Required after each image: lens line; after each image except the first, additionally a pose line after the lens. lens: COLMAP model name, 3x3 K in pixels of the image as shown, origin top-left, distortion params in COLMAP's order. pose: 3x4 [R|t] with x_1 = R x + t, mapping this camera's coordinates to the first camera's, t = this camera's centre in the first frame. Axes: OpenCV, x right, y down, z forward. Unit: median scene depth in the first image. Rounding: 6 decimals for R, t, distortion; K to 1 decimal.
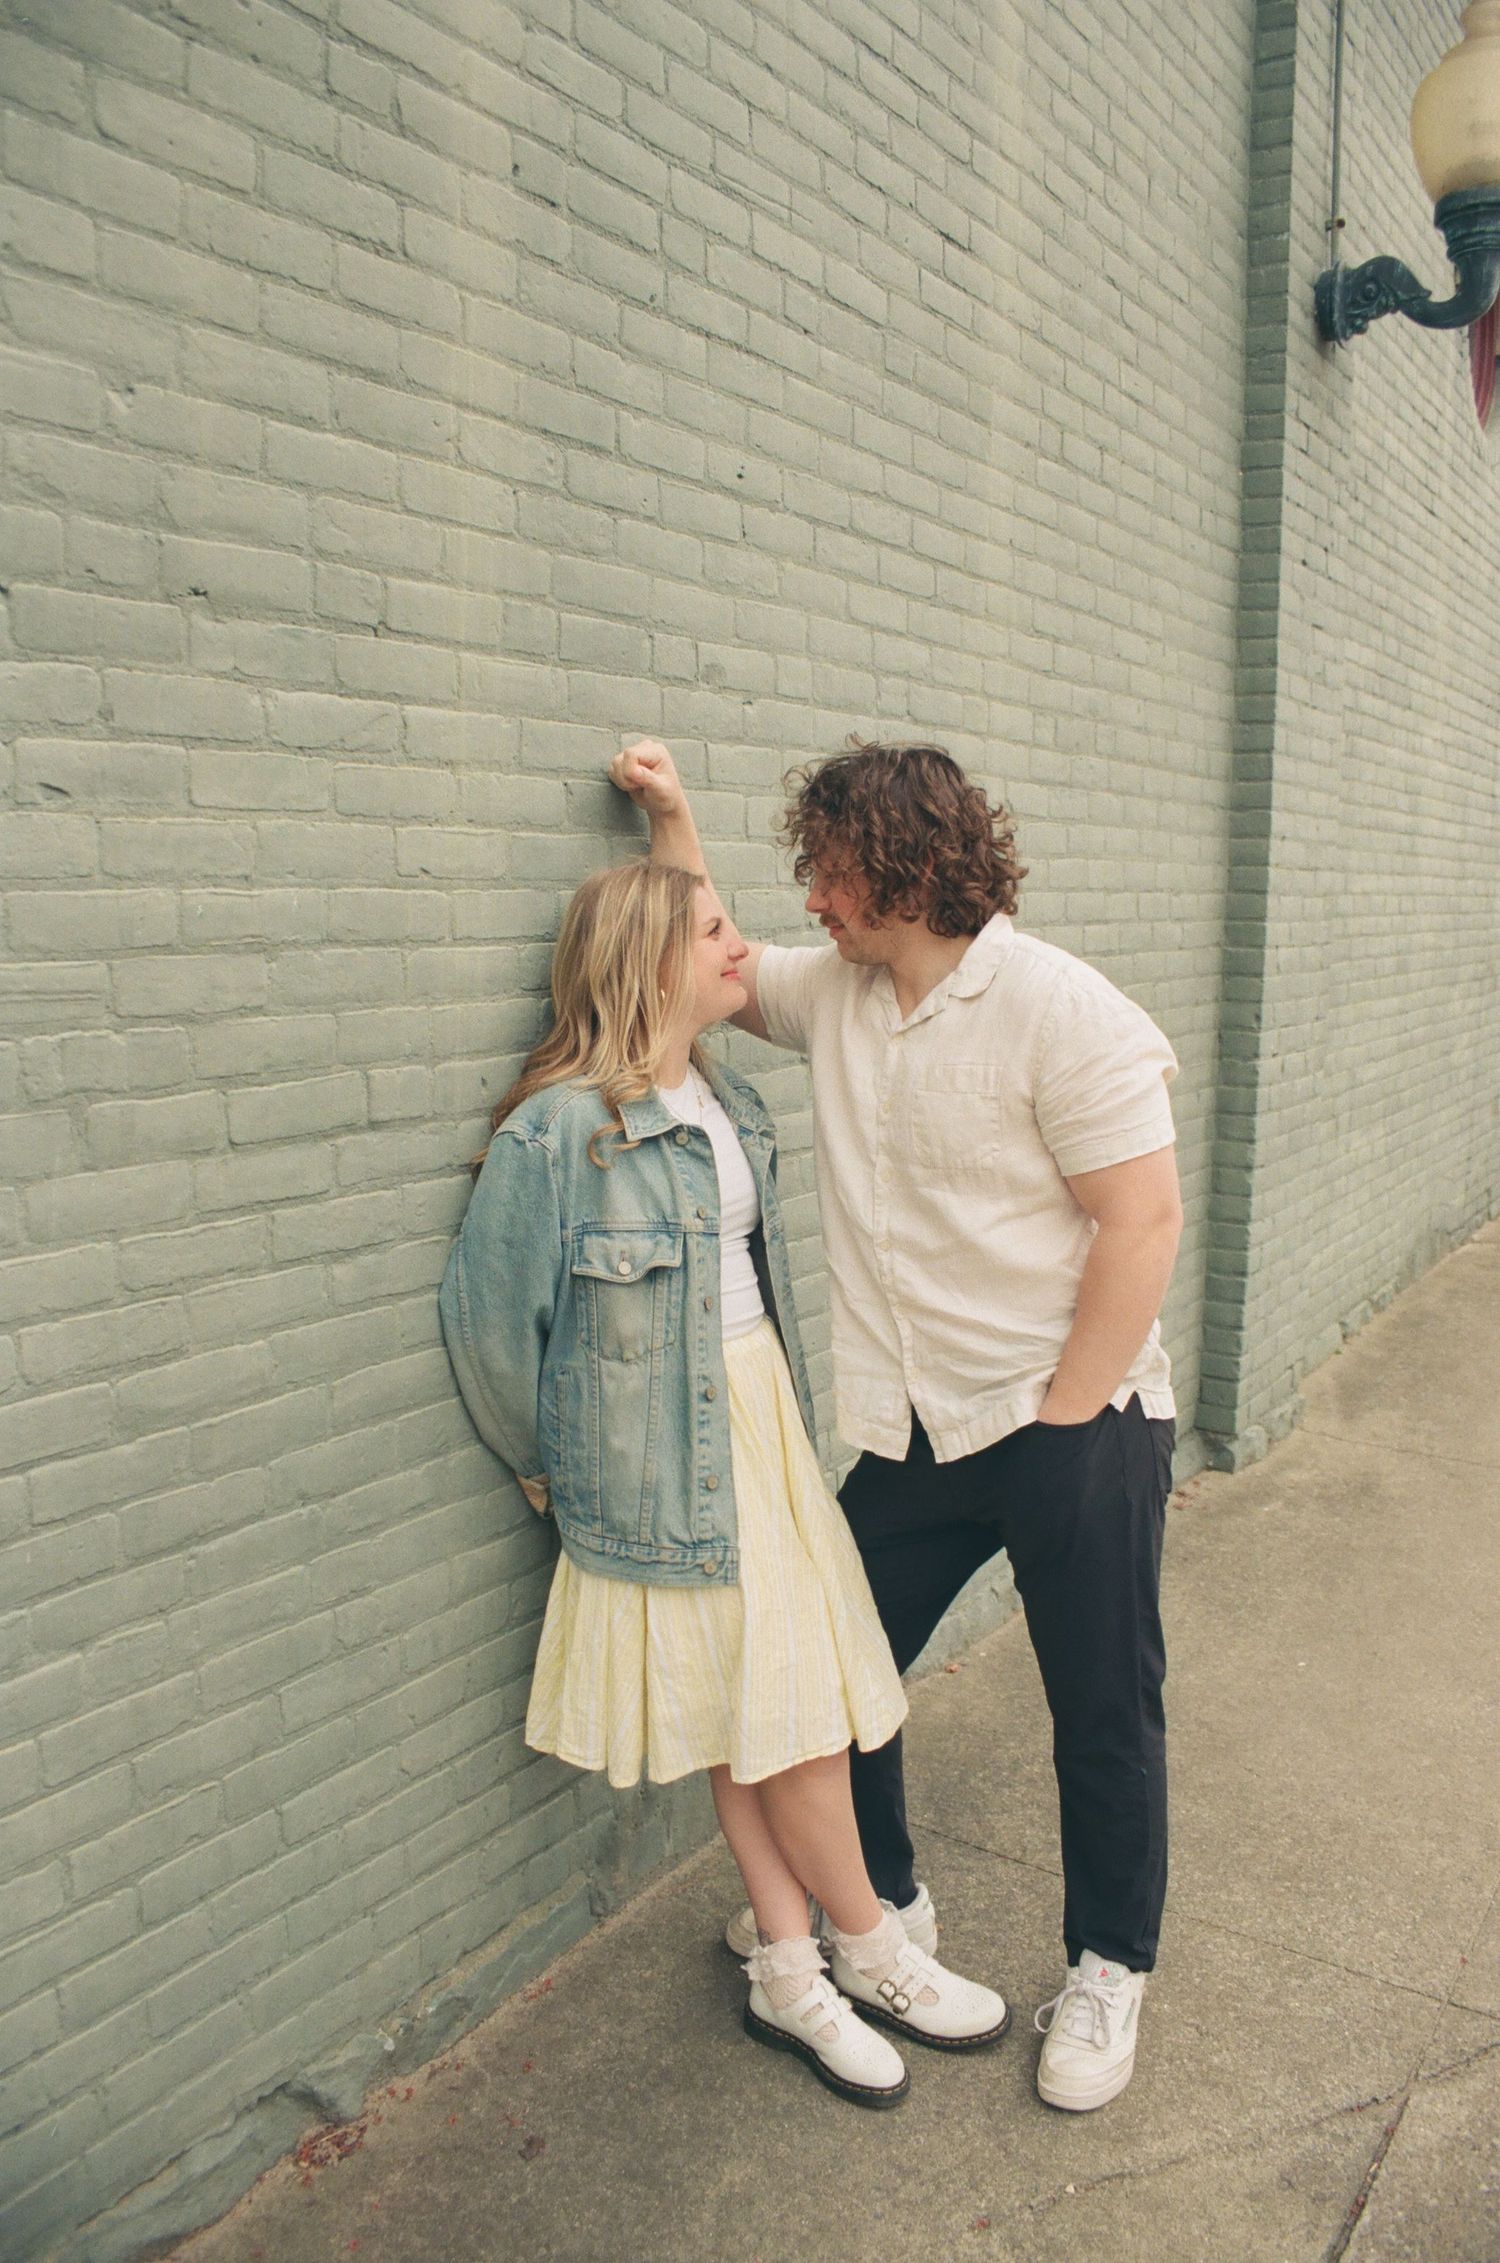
lens RADIAL K [[1893.8, 0, 714.9], [0, 1893.8, 1170.6], [0, 0, 1]] dist [-0.144019, 0.049078]
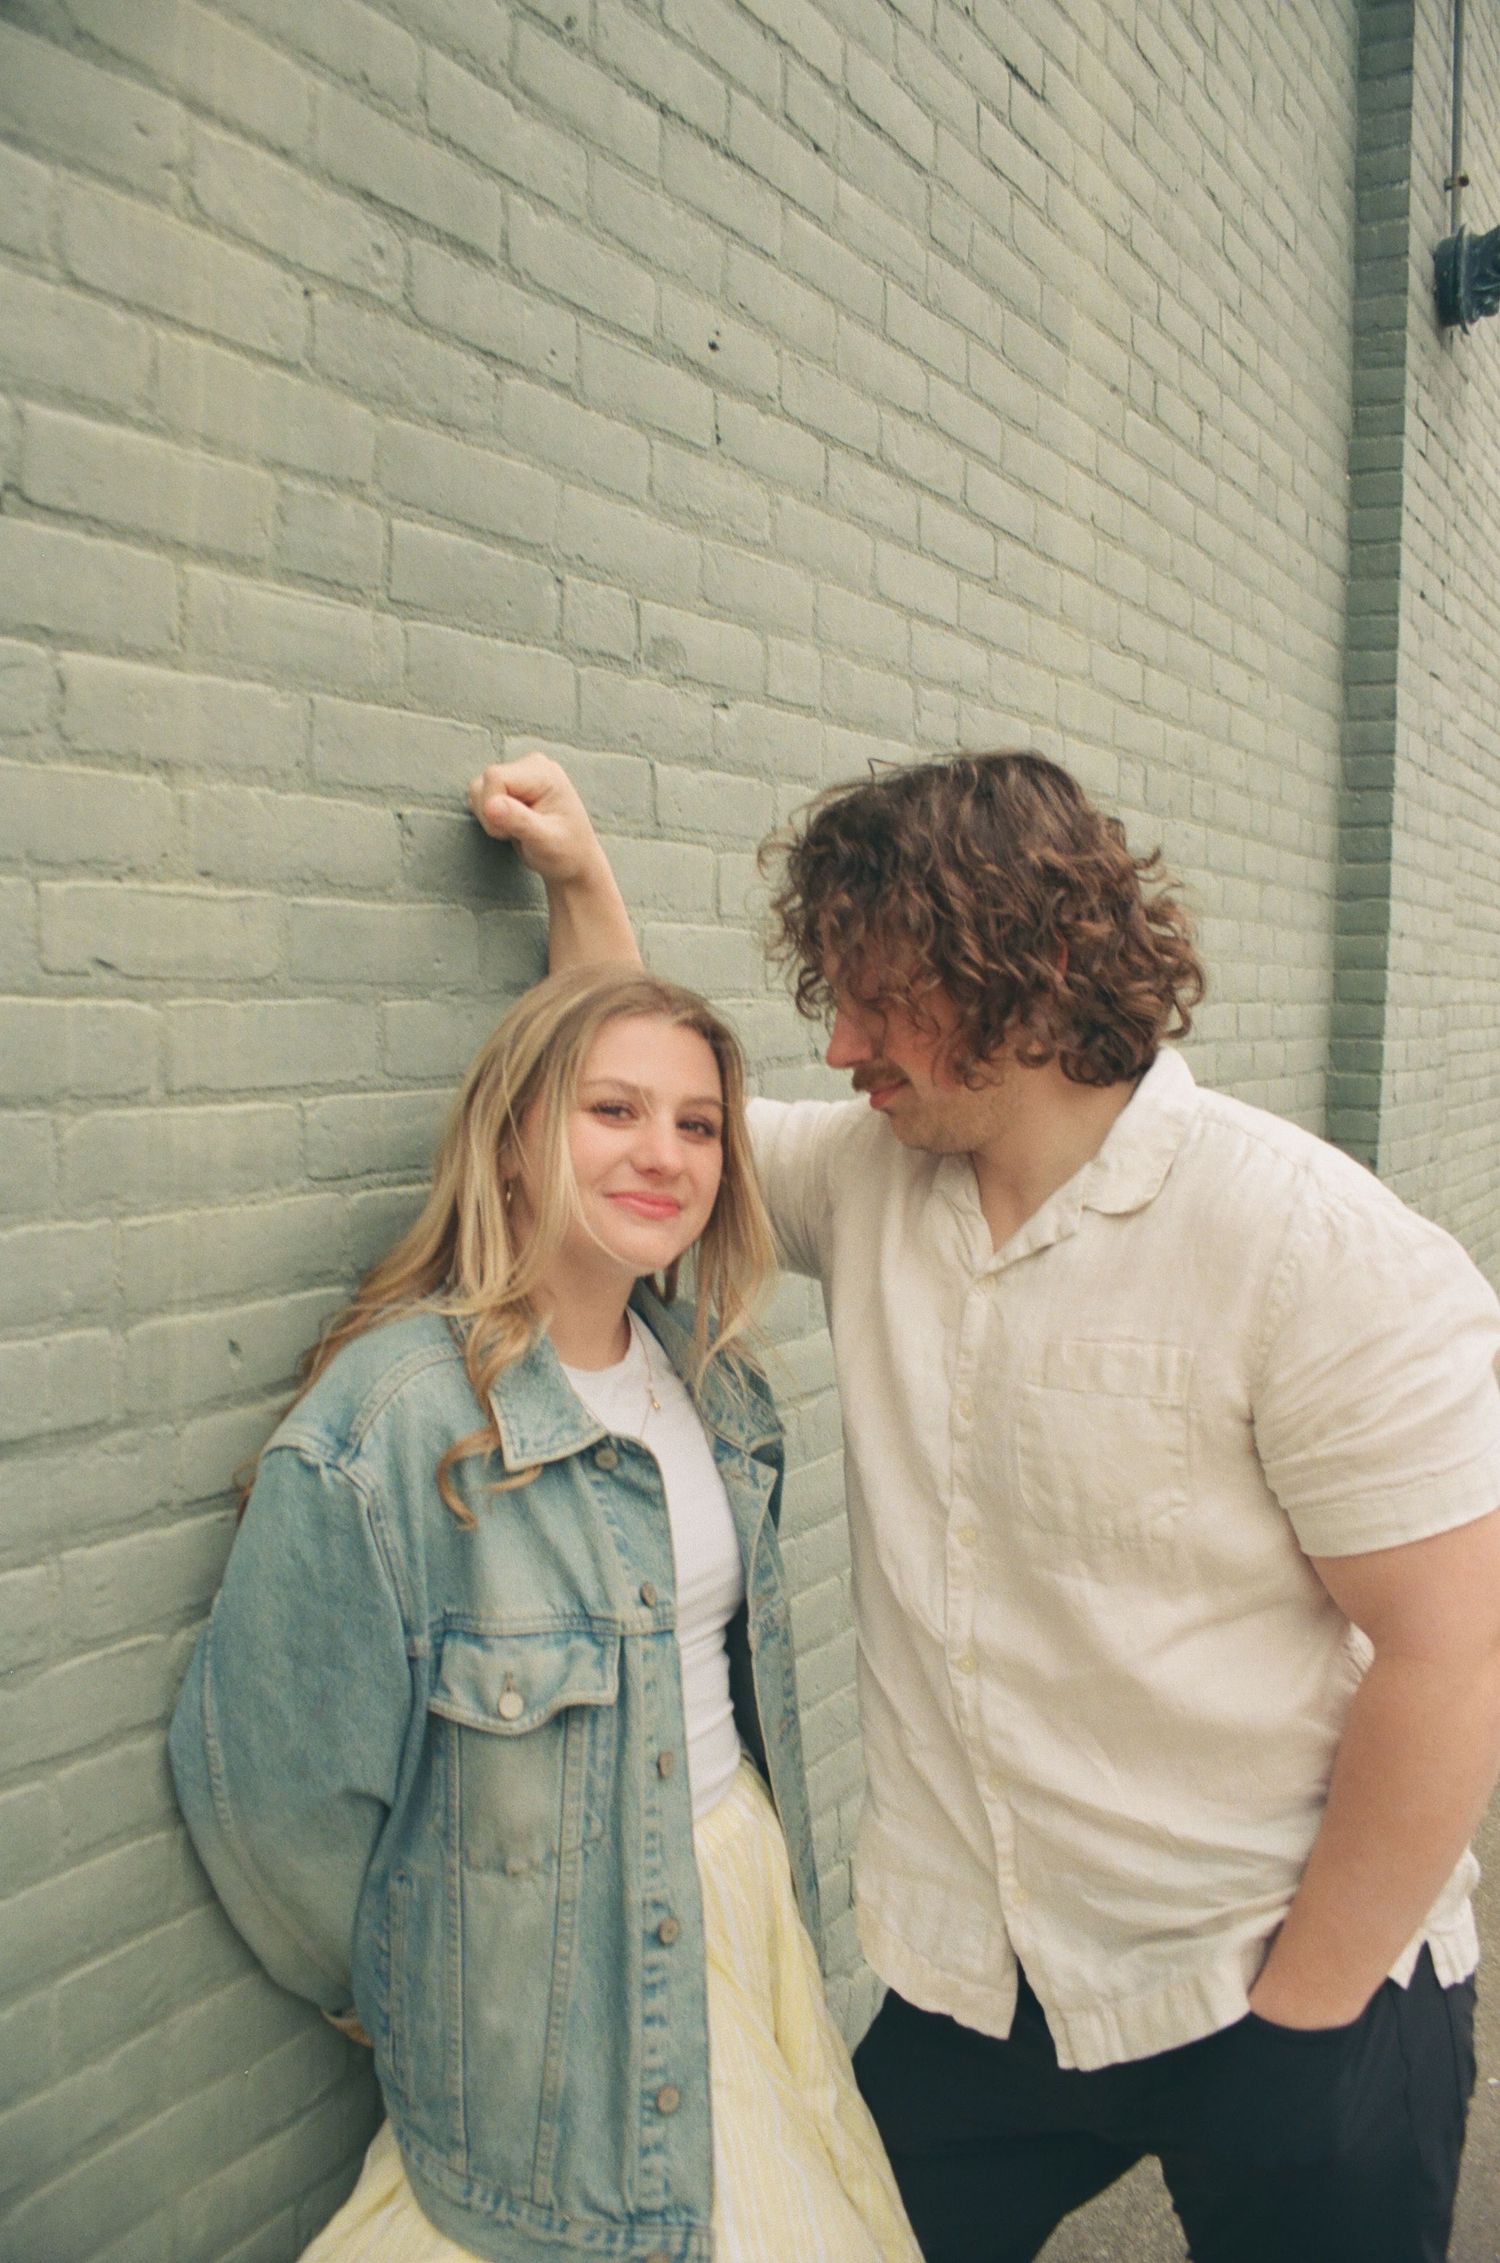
lens RADIAL K [[1925.5, 0, 797.9], [0, 1925.5, 1121.2], [0, 0, 1]] dist [-0.159593, 0.140611]
pose [[0.998522, 0.009077, 0.053594, 0.010315], [-0.004851, 0.996904, -0.078476, -0.060258], [-0.054141, 0.078100, 0.995474, 0.373638]]
